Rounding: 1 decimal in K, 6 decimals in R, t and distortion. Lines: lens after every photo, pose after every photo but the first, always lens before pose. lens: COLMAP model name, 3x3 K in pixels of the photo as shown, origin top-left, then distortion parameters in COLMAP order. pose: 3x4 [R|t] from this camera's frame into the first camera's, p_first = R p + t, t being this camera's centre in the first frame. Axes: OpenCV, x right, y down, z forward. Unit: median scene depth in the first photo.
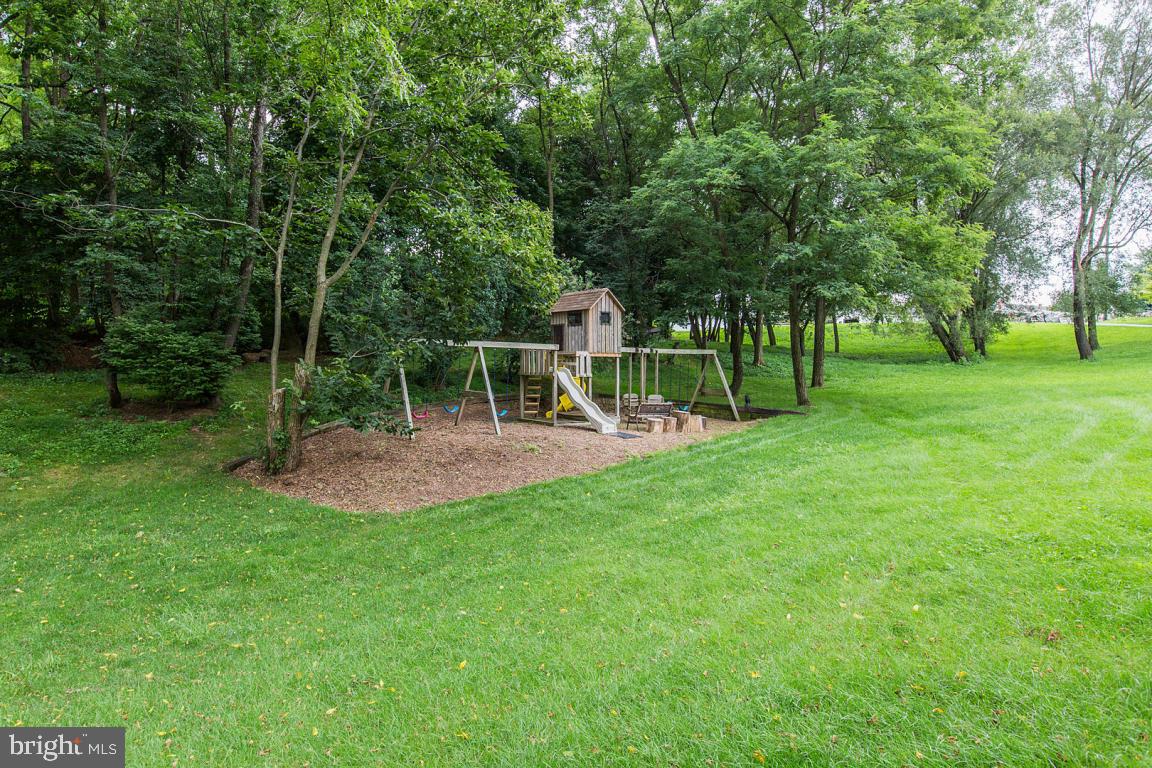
lens RADIAL K [[673.8, 0, 526.3], [0, 673.8, 369.2], [0, 0, 1]] dist [0.001217, 0.000559]
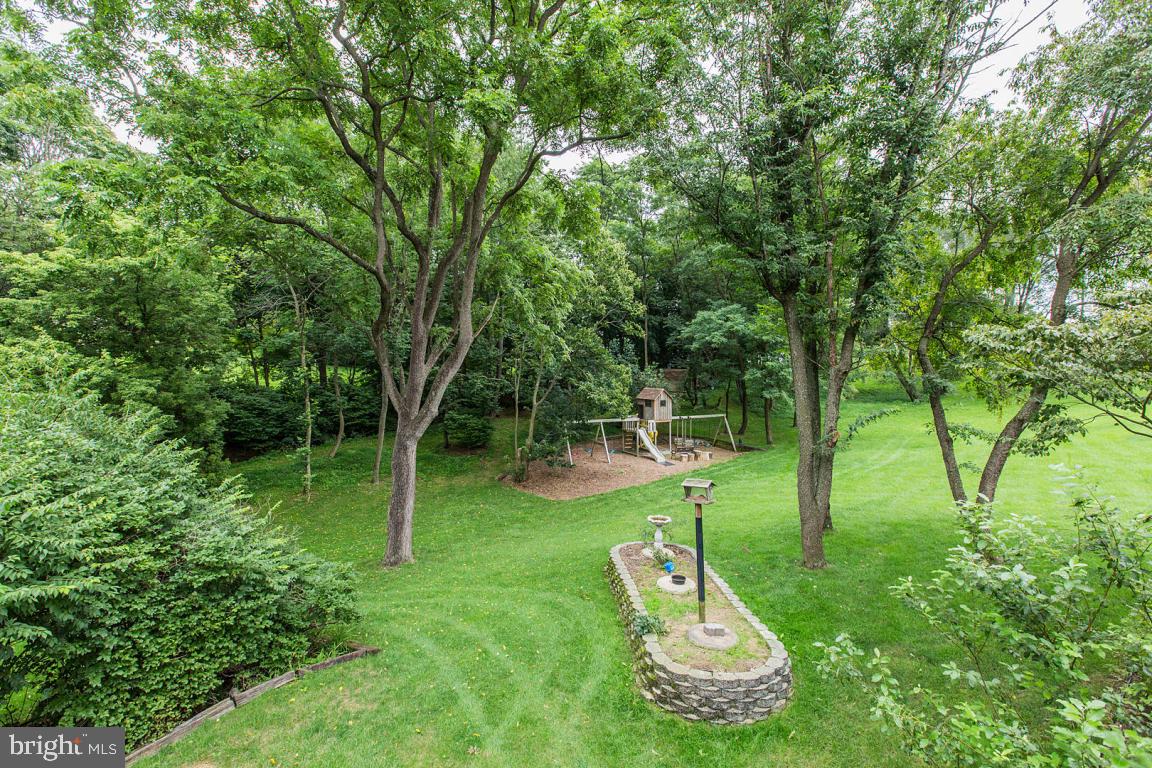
lens RADIAL K [[518.3, 0, 573.0], [0, 518.3, 381.2], [0, 0, 1]] dist [0.006897, -0.004177]
pose [[0.987061, -0.009958, -0.160037, 0.107224], [0.012666, 0.999793, 0.015905, -0.185072], [0.159846, -0.017726, 0.986983, -0.654673]]
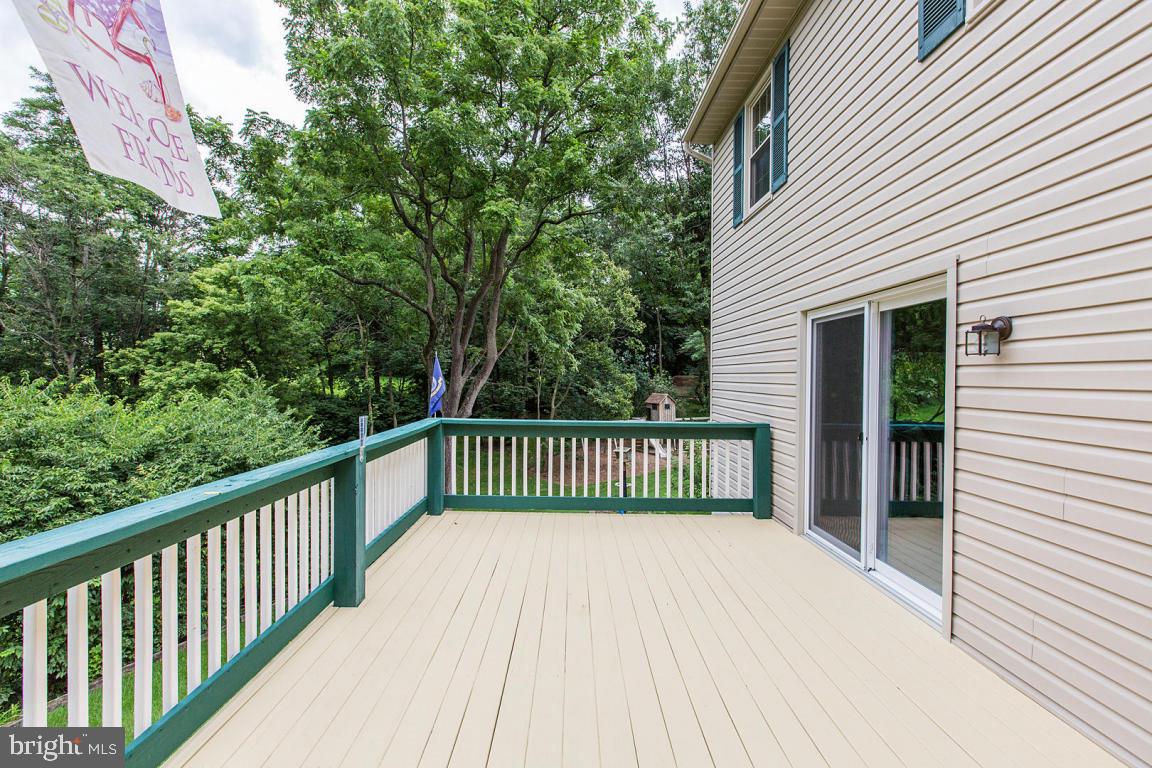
lens RADIAL K [[518.3, 0, 569.4], [0, 518.3, 377.5], [0, 0, 1]] dist [0.006897, -0.004177]
pose [[0.971531, -0.023436, -0.235750, 0.231077], [0.022820, 0.999725, -0.005343, -0.189153], [0.235810, -0.000189, 0.971799, -0.906210]]
